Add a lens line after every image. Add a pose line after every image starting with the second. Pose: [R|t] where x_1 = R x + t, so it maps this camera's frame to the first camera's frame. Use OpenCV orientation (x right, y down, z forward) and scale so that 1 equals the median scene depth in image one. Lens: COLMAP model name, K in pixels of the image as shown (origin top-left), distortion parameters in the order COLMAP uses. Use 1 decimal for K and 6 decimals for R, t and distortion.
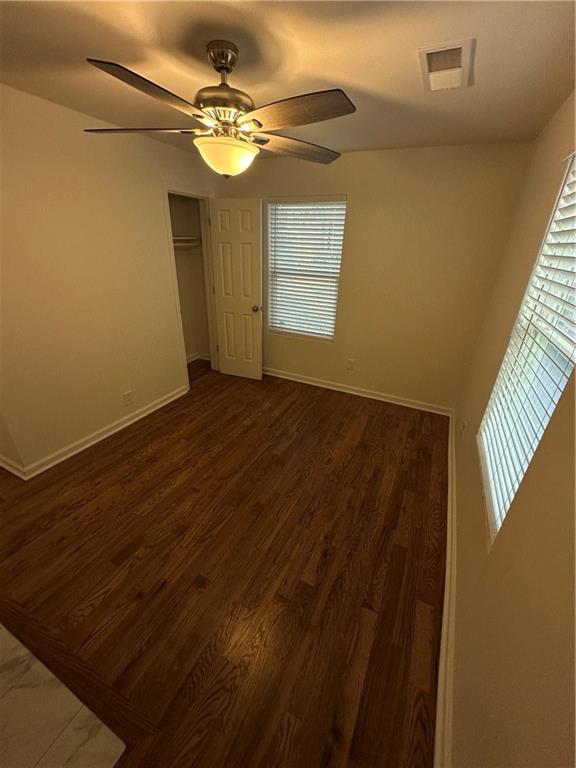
lens RADIAL K [[307.7, 0, 287.6], [0, 307.7, 382.3], [0, 0, 1]] dist [-0.002803, 0.000086]
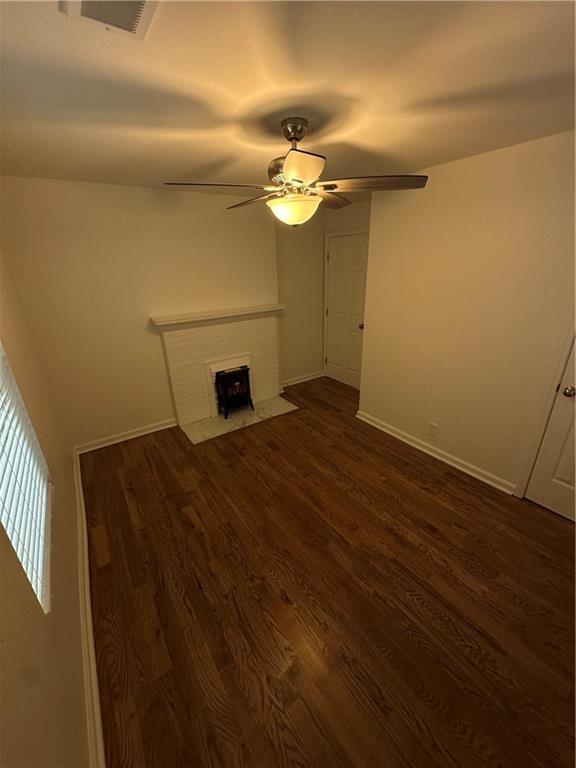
lens RADIAL K [[307.7, 0, 287.6], [0, 307.7, 382.3], [0, 0, 1]] dist [-0.002803, 0.000086]
pose [[-0.481663, 0.298932, -0.823796, 0.613028], [-0.360467, 0.789241, 0.497153, -0.505669], [0.798789, 0.536412, -0.272393, 1.054192]]
